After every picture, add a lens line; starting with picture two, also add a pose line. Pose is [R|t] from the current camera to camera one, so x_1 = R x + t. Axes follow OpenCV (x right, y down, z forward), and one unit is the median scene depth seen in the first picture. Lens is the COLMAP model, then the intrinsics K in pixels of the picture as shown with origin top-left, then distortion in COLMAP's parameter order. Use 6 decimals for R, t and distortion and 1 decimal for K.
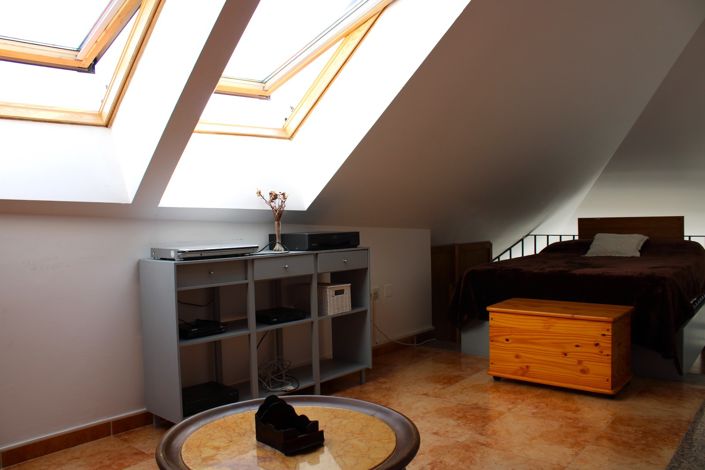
lens RADIAL K [[579.2, 0, 352.5], [0, 579.2, 235.0], [0, 0, 1]] dist [-0.160160, 0.130570]
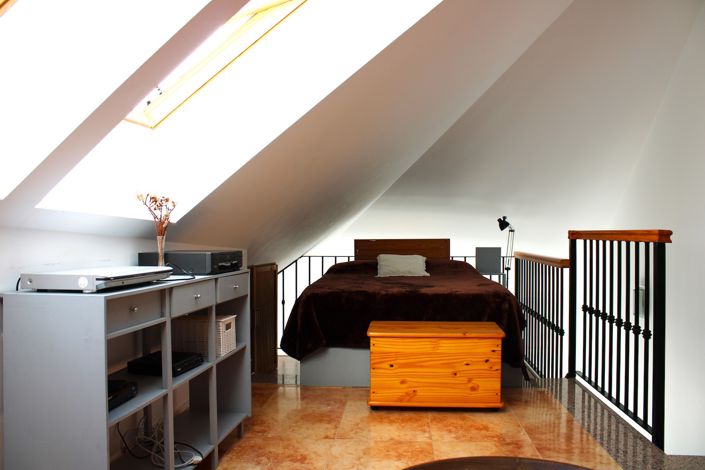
lens RADIAL K [[579.2, 0, 352.5], [0, 579.2, 235.0], [0, 0, 1]] dist [-0.160160, 0.130570]
pose [[0.823004, 0.019880, 0.567688, -0.341893], [0.002791, 0.999234, -0.039040, 0.004623], [-0.568029, 0.033714, 0.822318, 0.257085]]
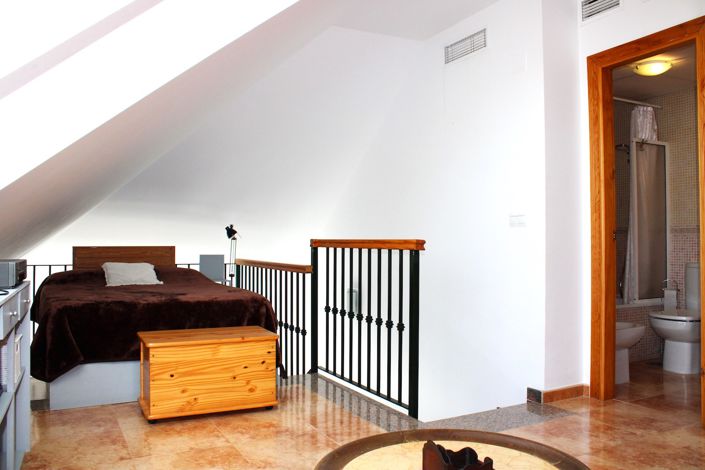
lens RADIAL K [[579.2, 0, 352.5], [0, 579.2, 235.0], [0, 0, 1]] dist [-0.160160, 0.130570]
pose [[0.378196, 0.034783, 0.925072, -0.498926], [0.018461, 0.998812, -0.045103, 0.002373], [-0.925542, 0.034135, 0.377104, 0.389753]]
